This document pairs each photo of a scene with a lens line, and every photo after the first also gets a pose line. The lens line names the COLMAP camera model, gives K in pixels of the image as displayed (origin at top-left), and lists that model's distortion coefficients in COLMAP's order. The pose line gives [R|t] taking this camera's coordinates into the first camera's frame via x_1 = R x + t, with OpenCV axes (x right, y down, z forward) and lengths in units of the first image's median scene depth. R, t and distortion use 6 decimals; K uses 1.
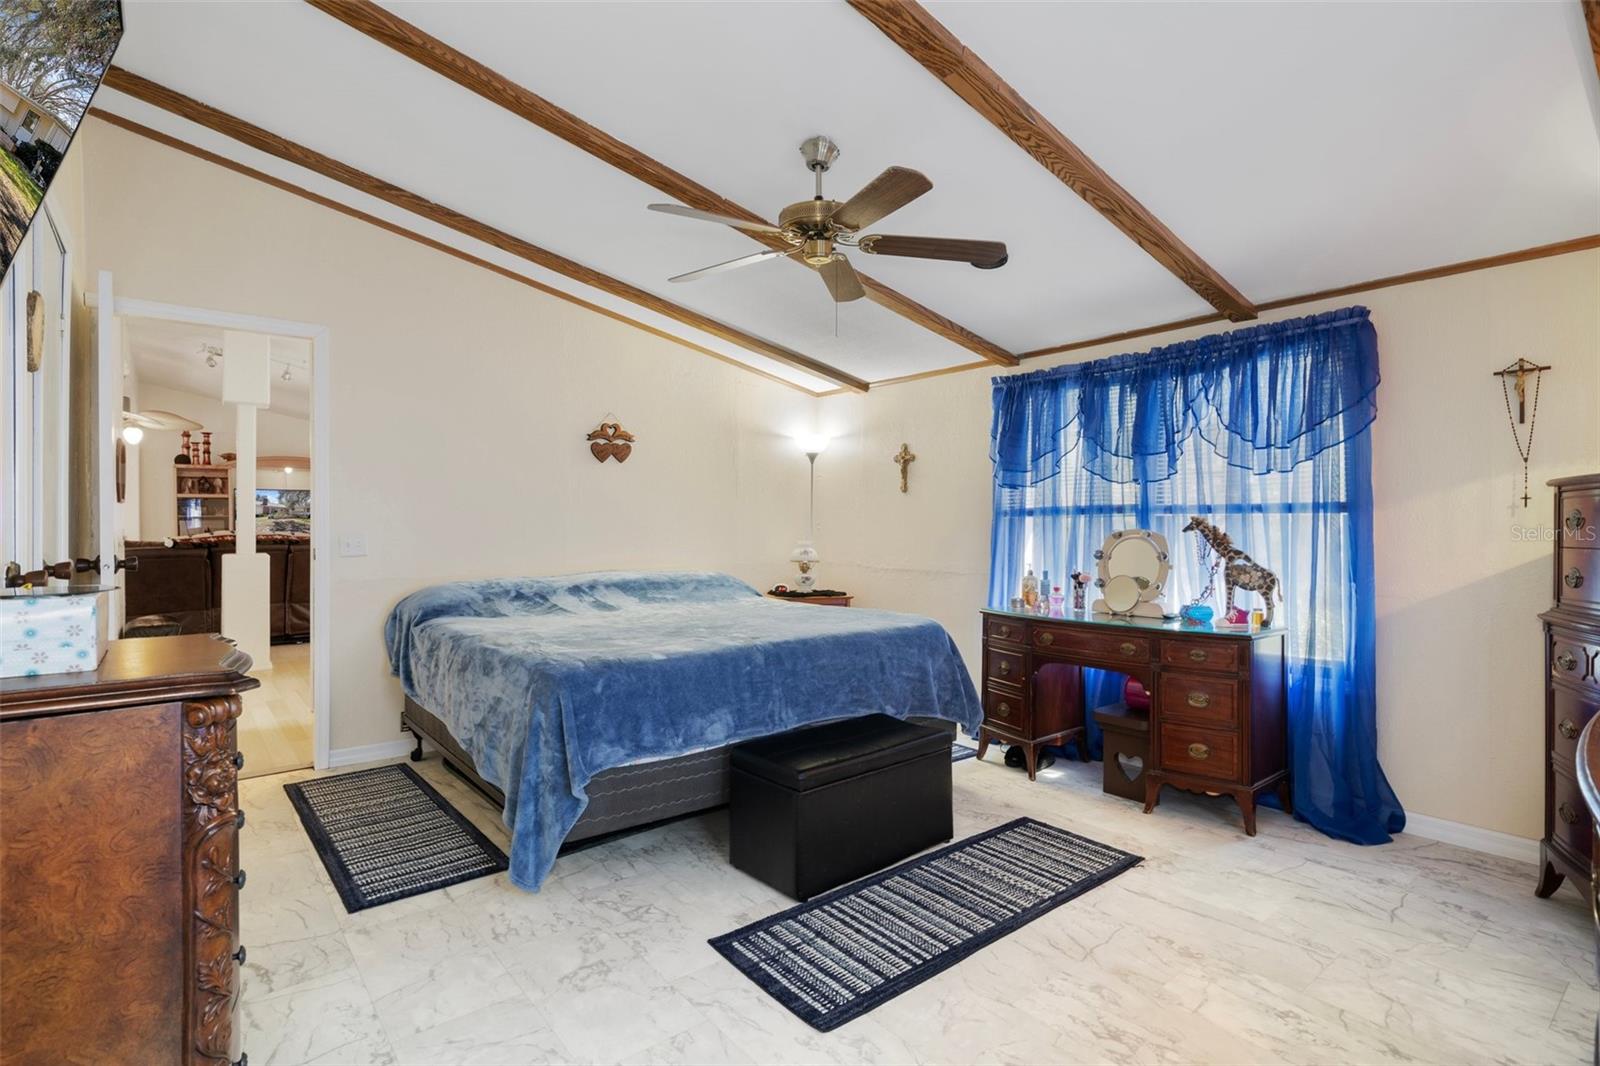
lens RADIAL K [[786.9, 0, 795.3], [0, 786.9, 524.1], [0, 0, 1]] dist [-0.000050, -0.000247]
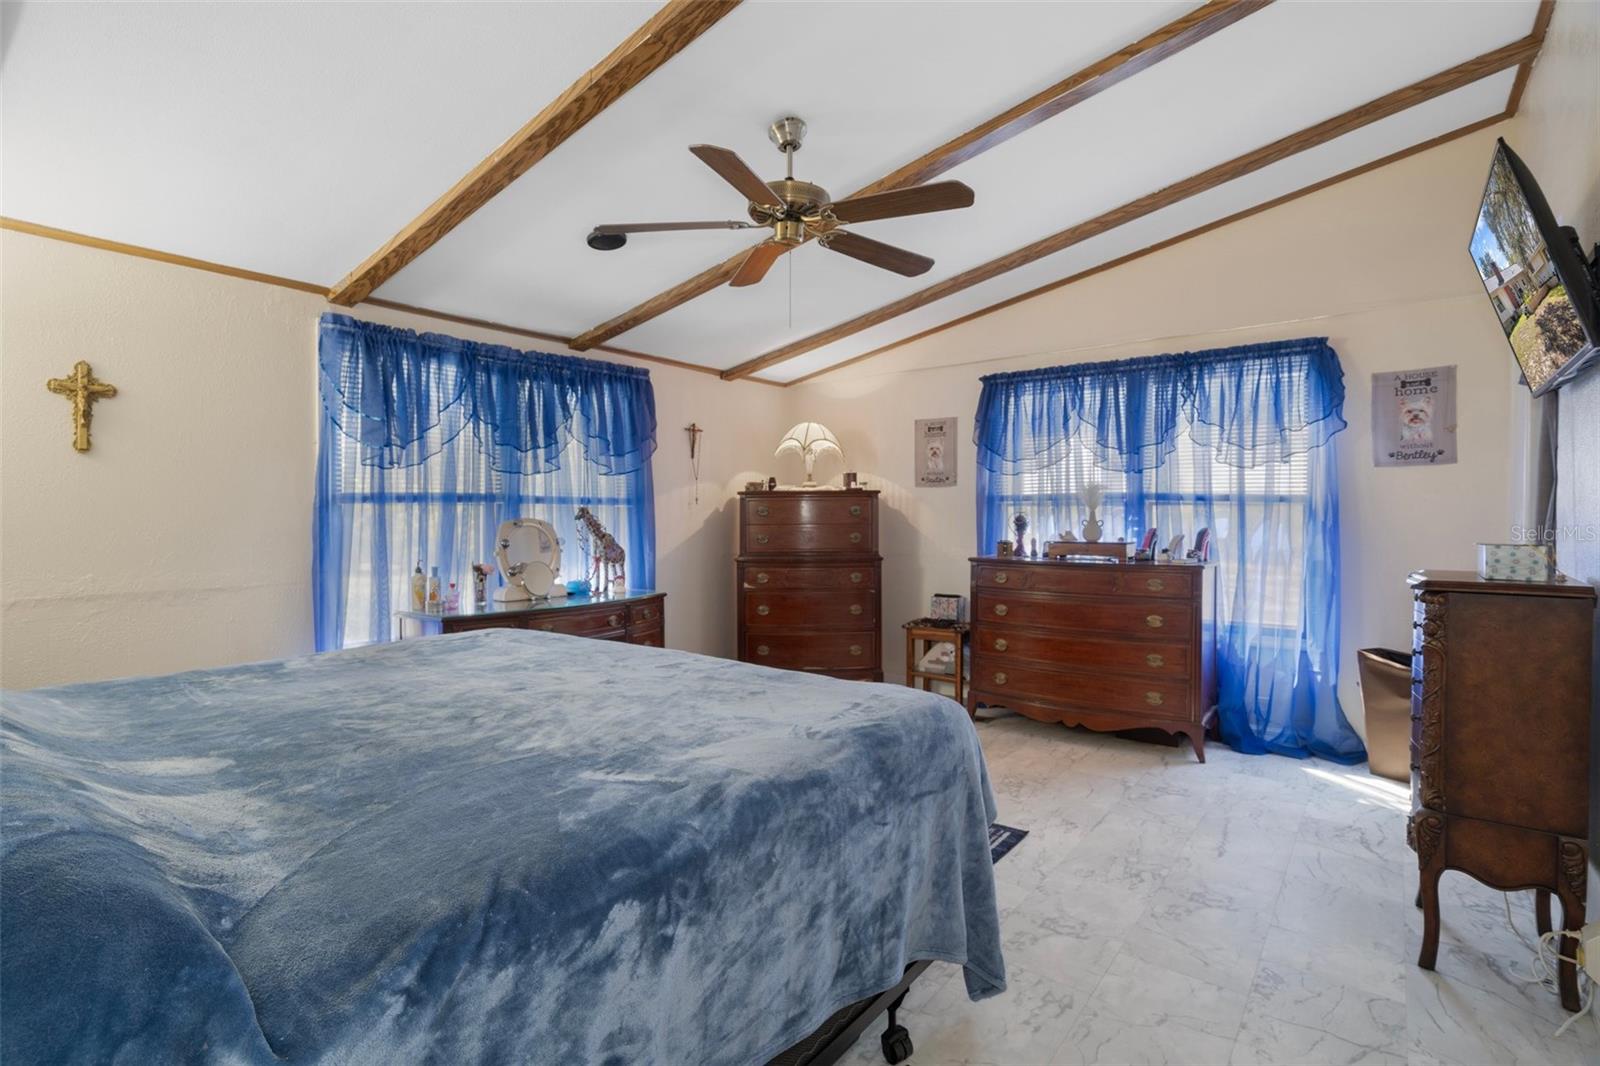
lens RADIAL K [[786.9, 0, 795.3], [0, 786.9, 524.1], [0, 0, 1]] dist [-0.000050, -0.000247]
pose [[-0.258615, -0.023895, 0.965685, -0.683974], [-0.011114, 0.999701, 0.021761, -0.012446], [-0.965917, -0.005105, -0.258803, 0.920035]]
